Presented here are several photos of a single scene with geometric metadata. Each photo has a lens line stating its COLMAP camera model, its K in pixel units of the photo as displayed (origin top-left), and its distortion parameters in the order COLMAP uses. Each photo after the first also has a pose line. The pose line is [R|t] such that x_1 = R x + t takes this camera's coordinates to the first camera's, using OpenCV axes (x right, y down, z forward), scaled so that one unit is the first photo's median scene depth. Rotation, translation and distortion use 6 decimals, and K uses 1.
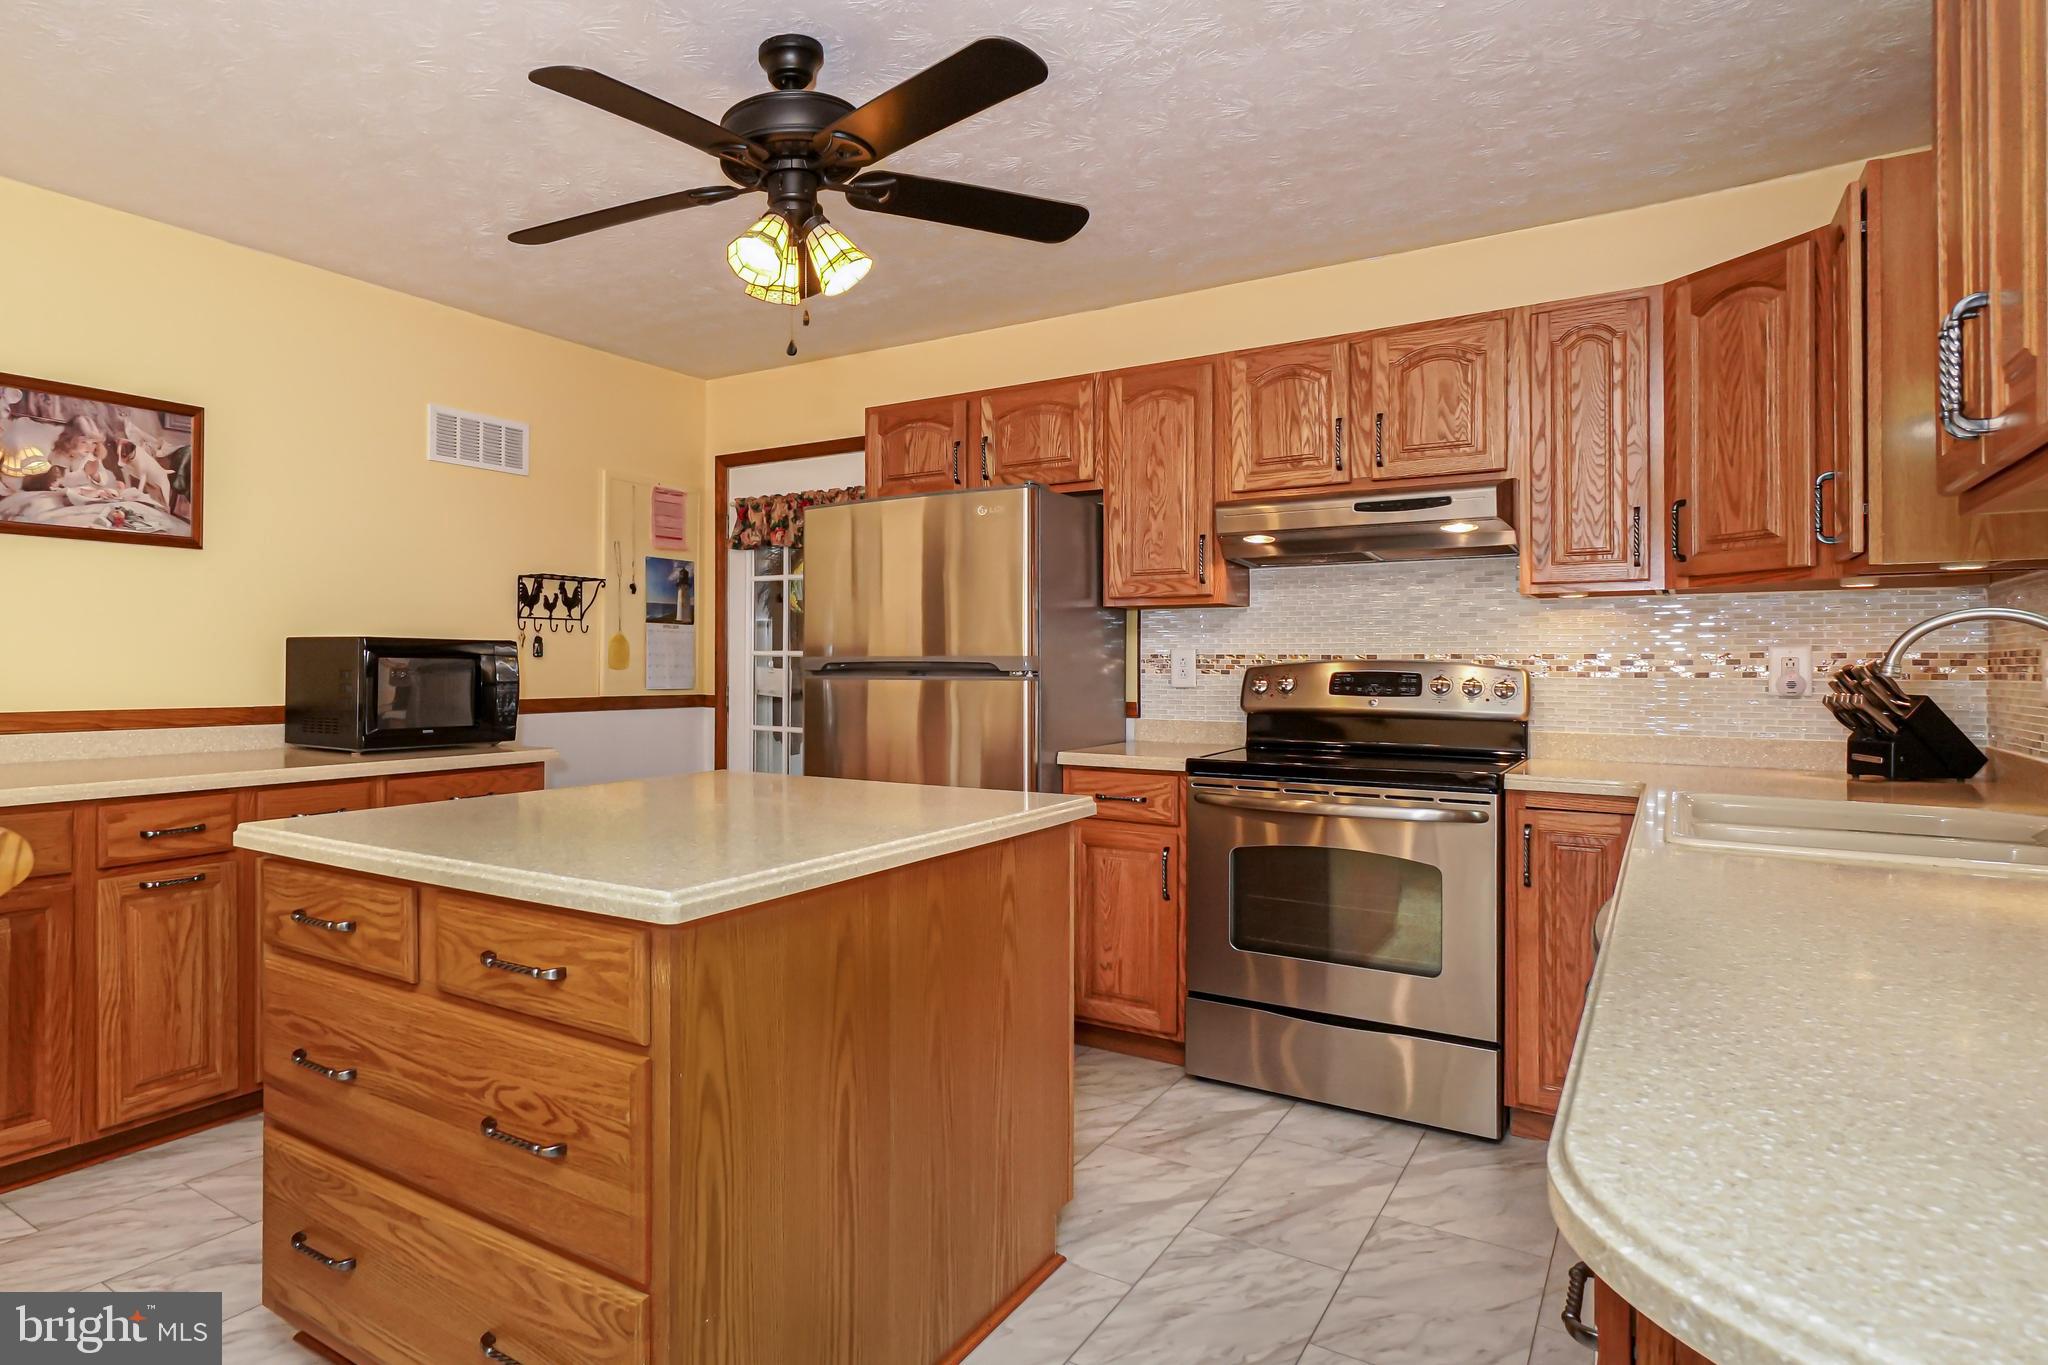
lens RADIAL K [[1152.2, 0, 760.8], [0, 1152.2, 658.9], [0, 0, 1]] dist [0.000535, 0.001035]
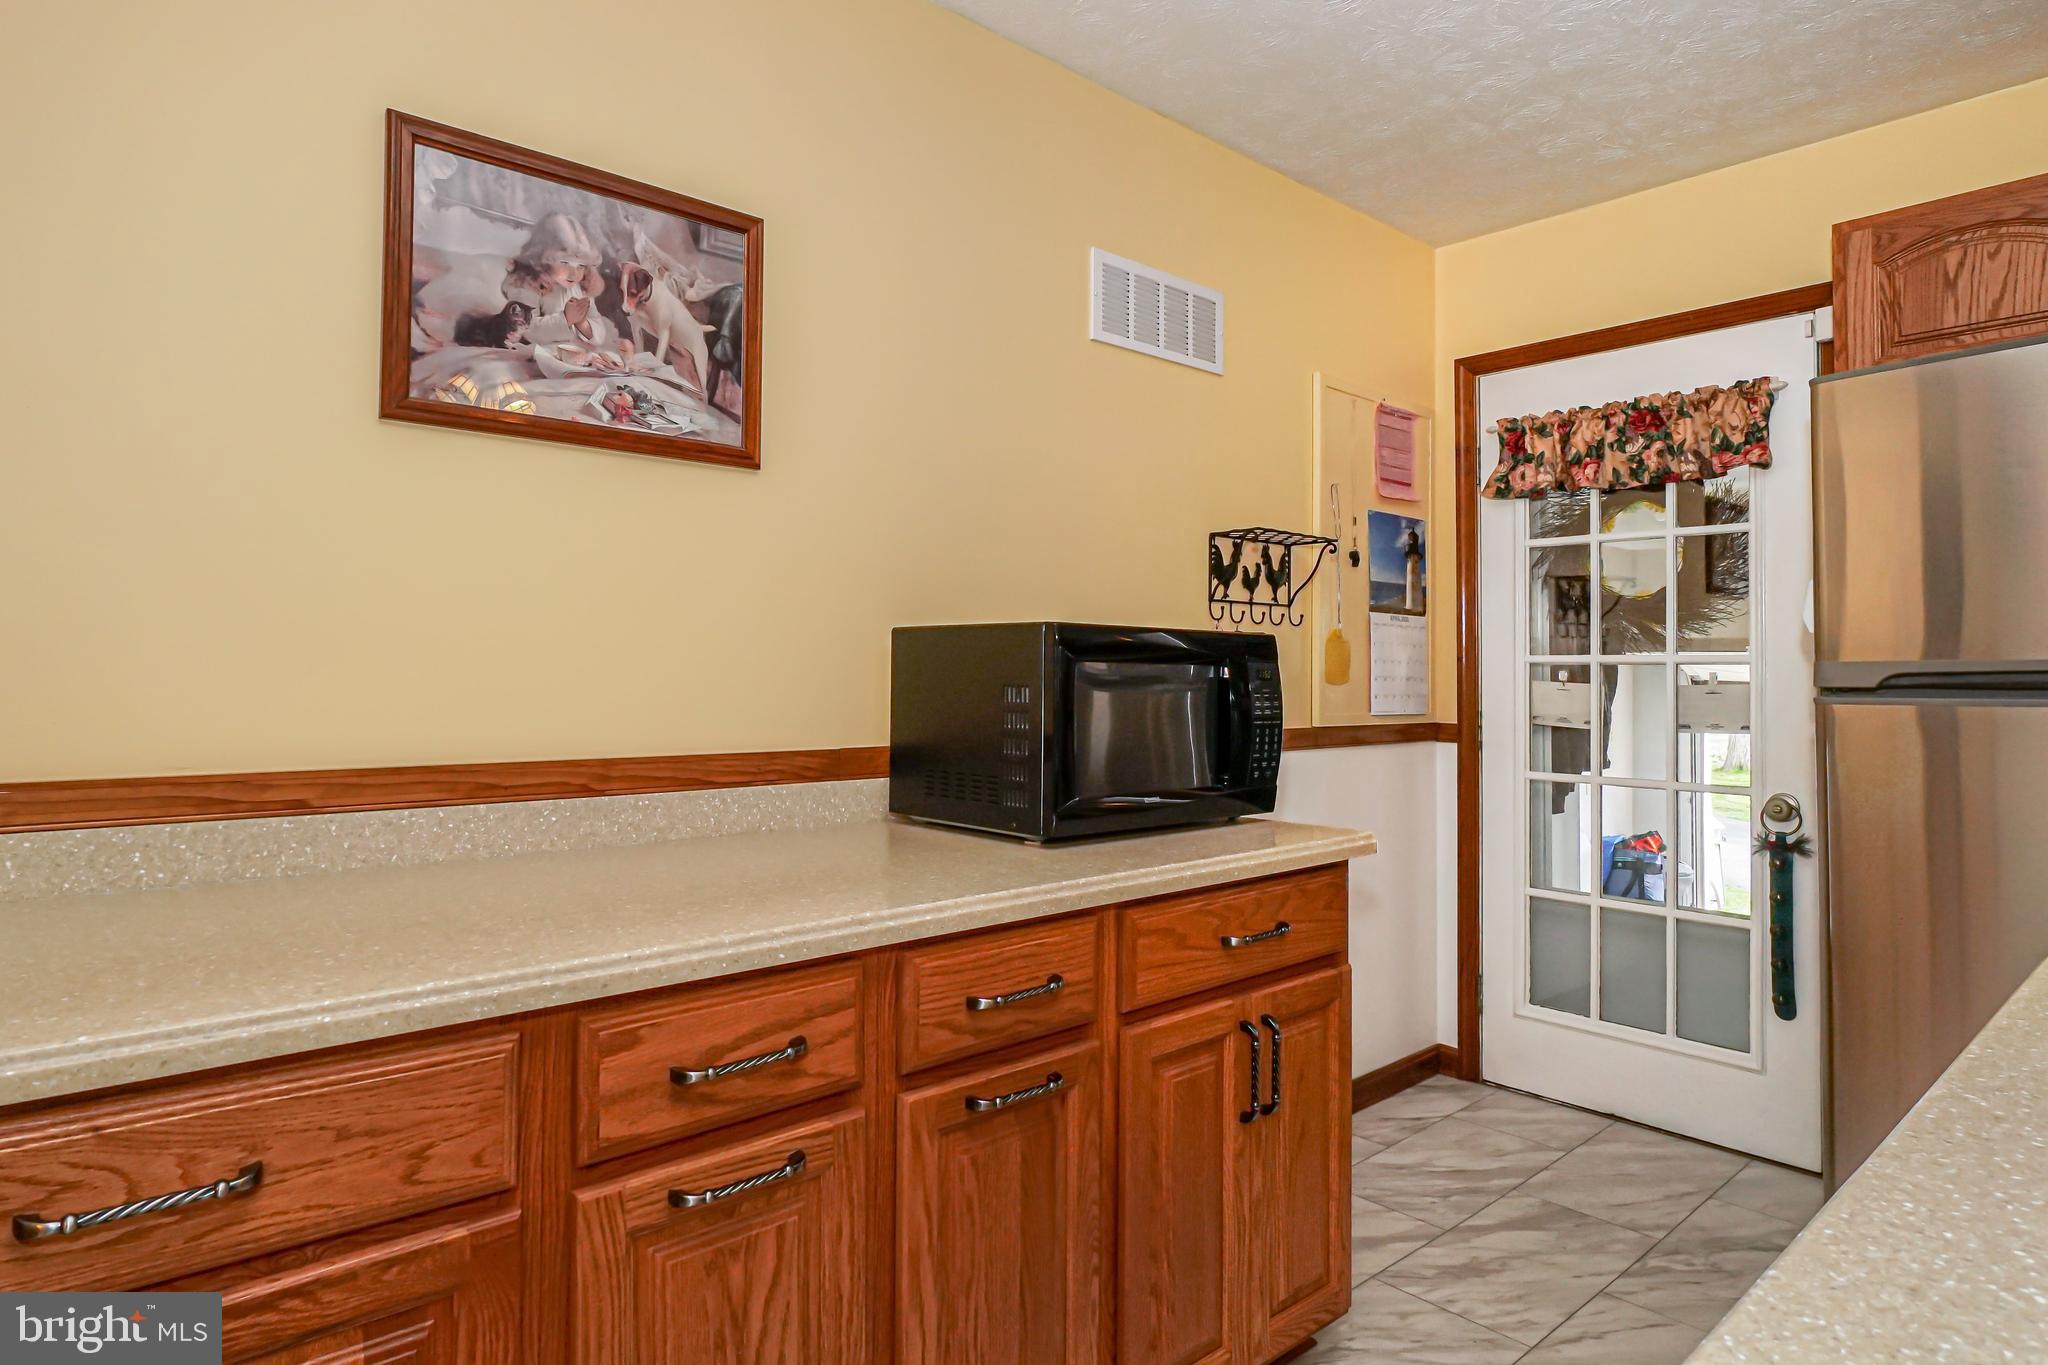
lens RADIAL K [[1010.5, 0, 955.9], [0, 1010.5, 658.9], [0, 0, 1]] dist [0.002761, -0.000023]
pose [[0.983451, -0.002541, -0.181157, -0.251617], [-0.000013, 0.999901, -0.014094, 0.003375], [0.181175, 0.013863, 0.983353, 0.446018]]
